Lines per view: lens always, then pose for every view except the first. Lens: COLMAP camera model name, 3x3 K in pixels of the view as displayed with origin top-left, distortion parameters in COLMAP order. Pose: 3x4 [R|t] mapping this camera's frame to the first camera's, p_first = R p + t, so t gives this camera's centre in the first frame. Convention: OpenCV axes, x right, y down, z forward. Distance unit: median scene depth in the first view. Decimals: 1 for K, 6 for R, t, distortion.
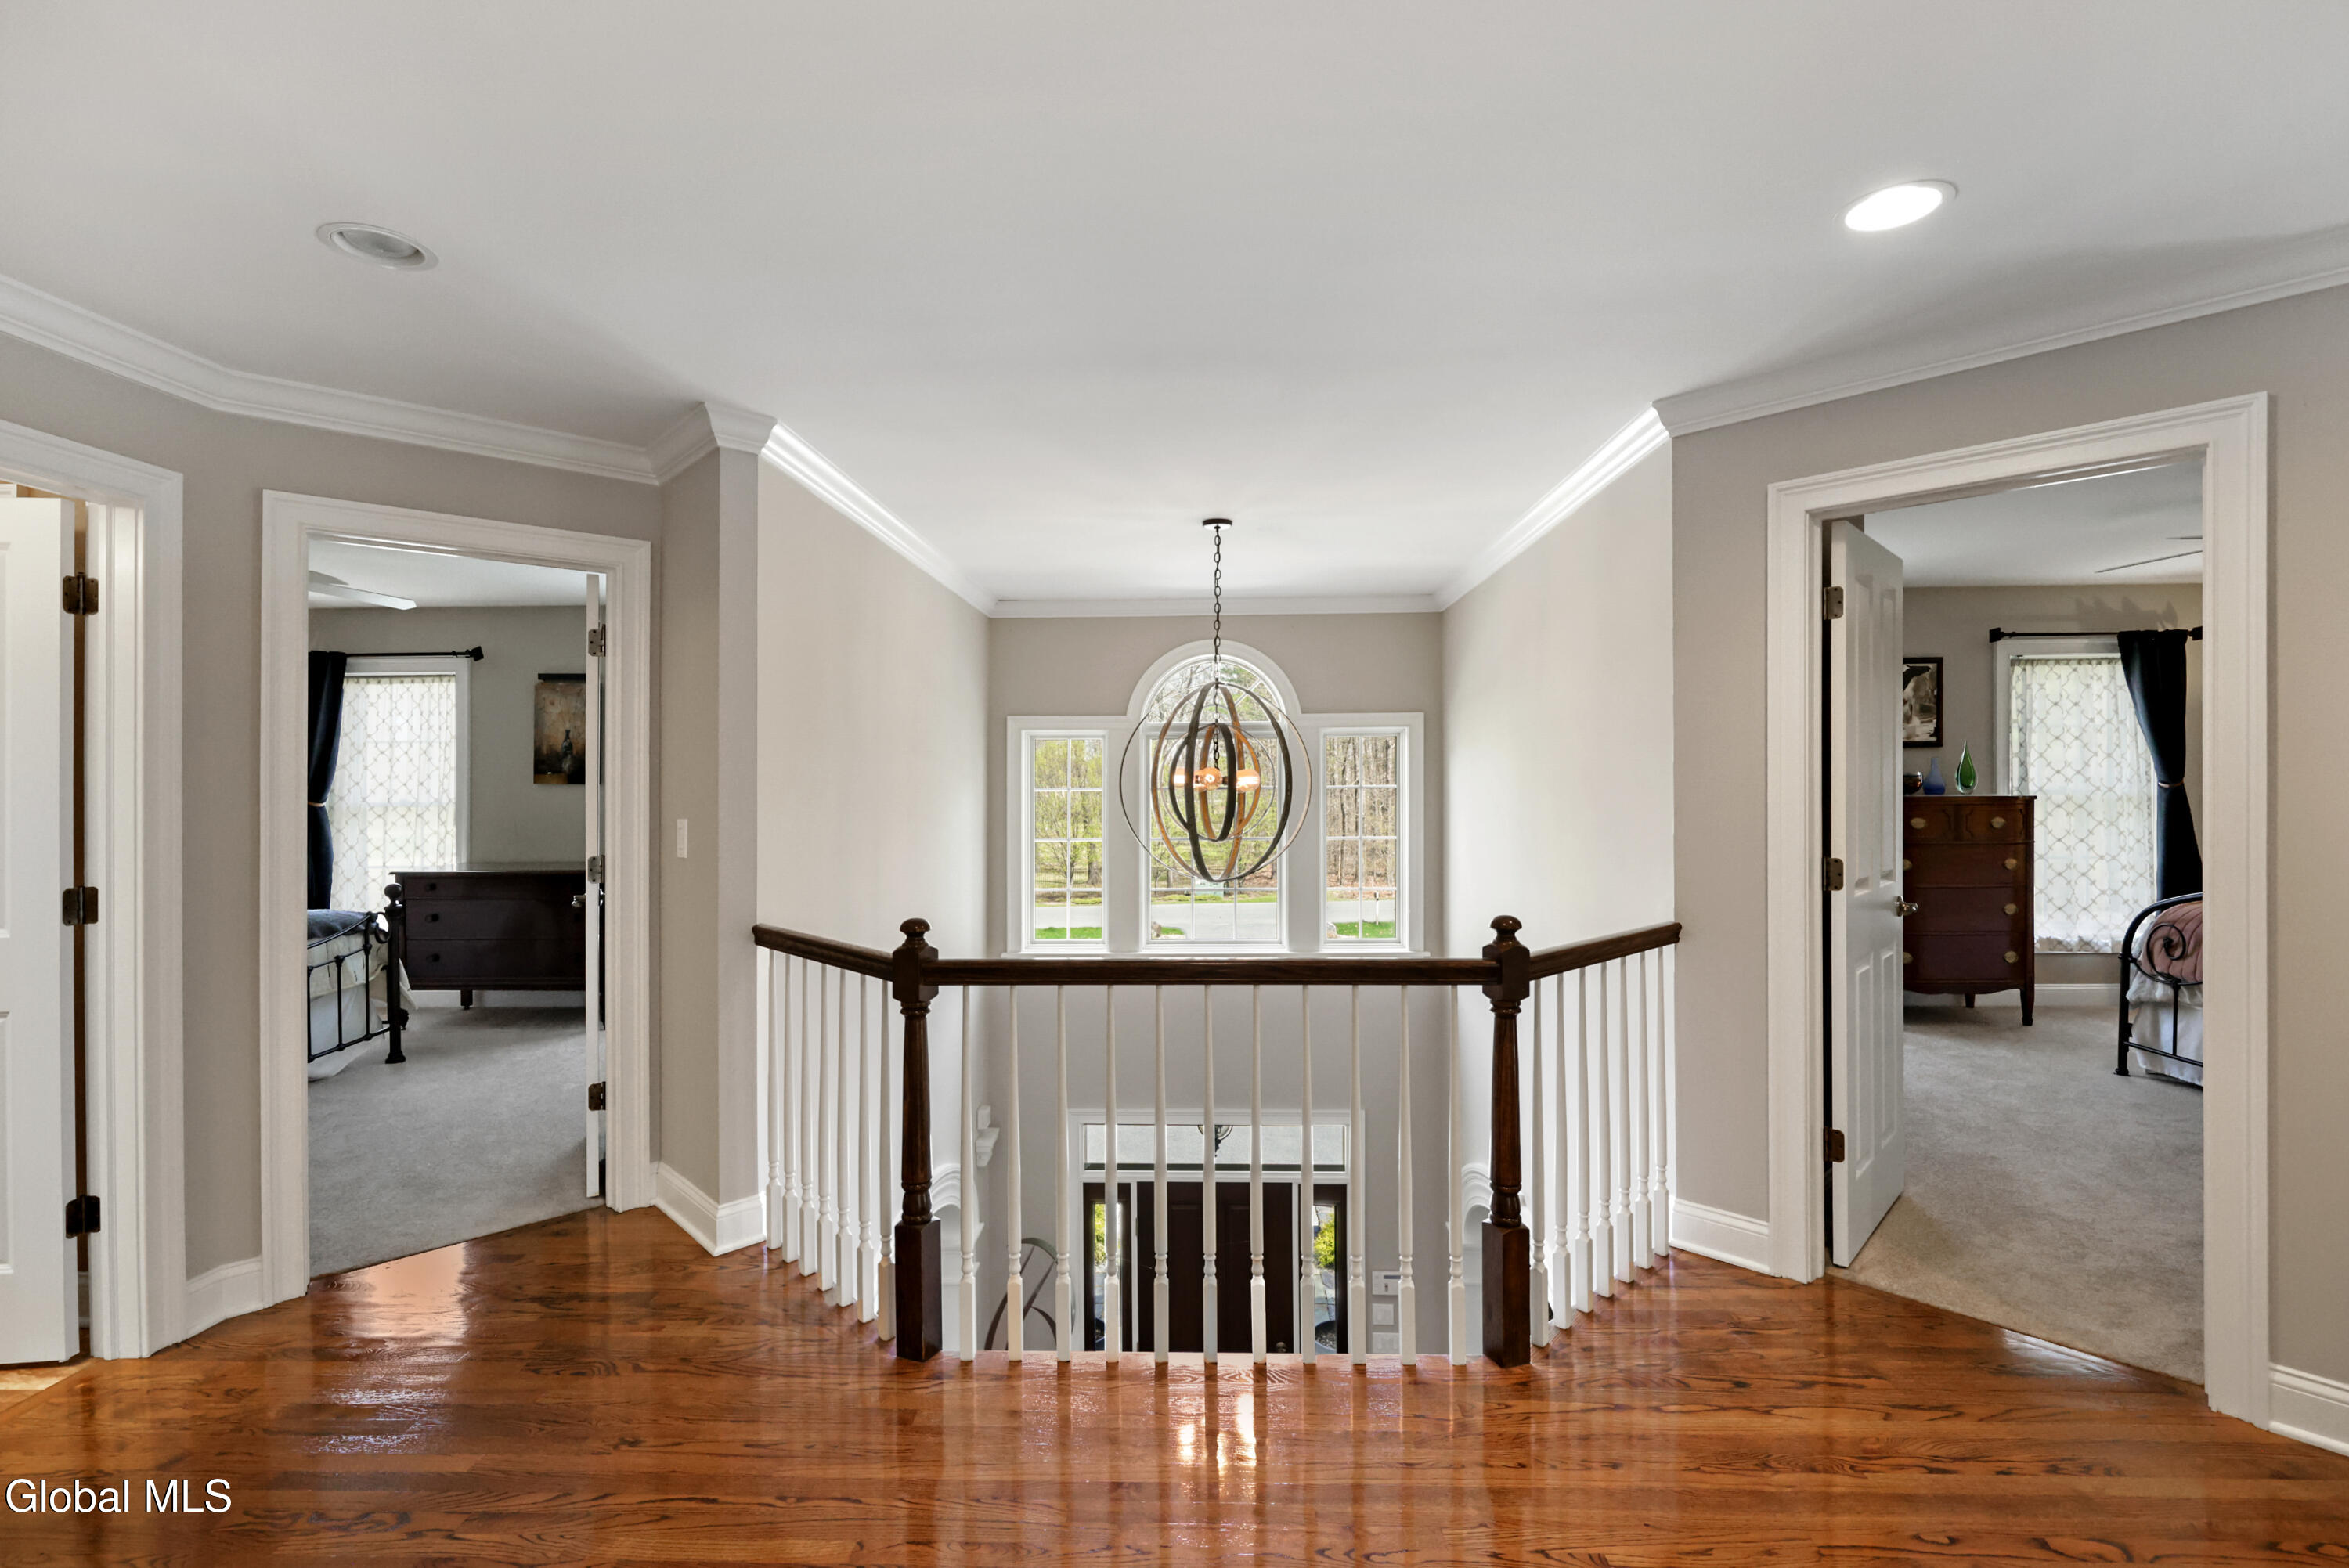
lens RADIAL K [[1089.1, 0, 1173.4], [0, 1089.1, 797.6], [0, 0, 1]] dist [-0.003656, -0.000402]
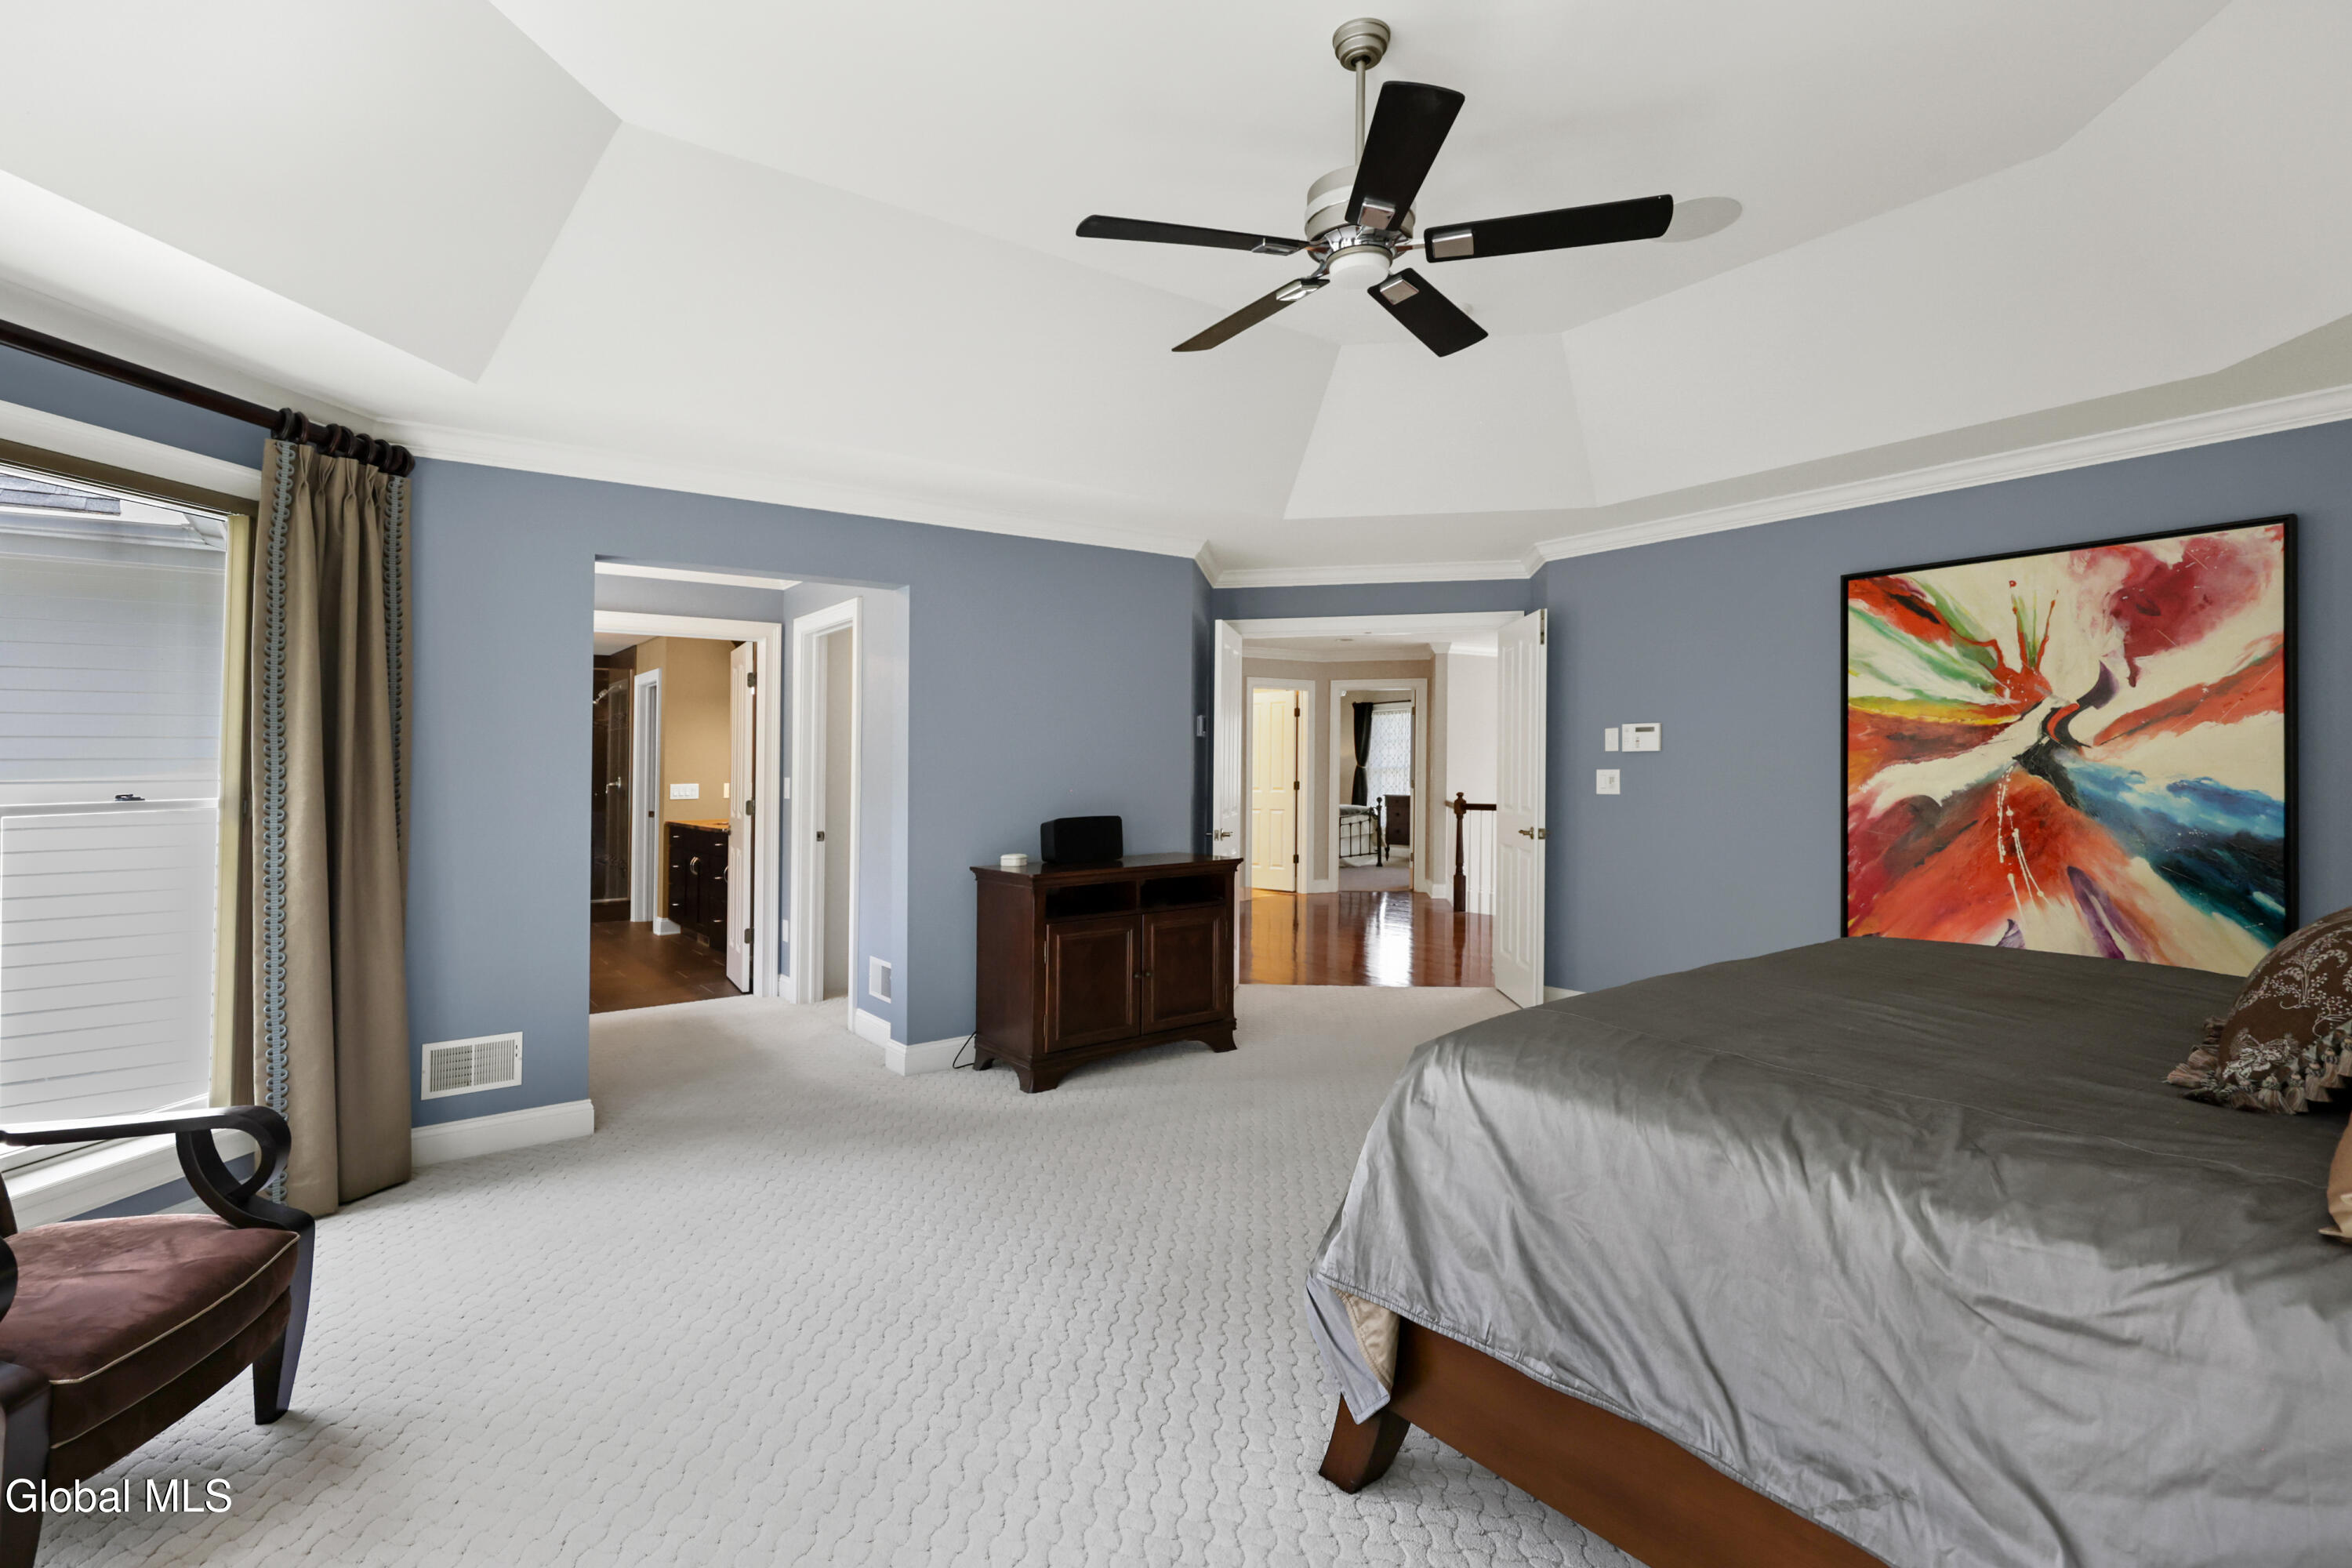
lens RADIAL K [[1090.6, 0, 1174.3], [0, 1090.6, 775.0], [0, 0, 1]] dist [-0.003656, -0.000402]
pose [[0.632900, 0.007485, -0.774198, 1.949944], [-0.009886, 0.999950, 0.001586, 0.055430], [0.774171, 0.006650, 0.632942, -2.025562]]
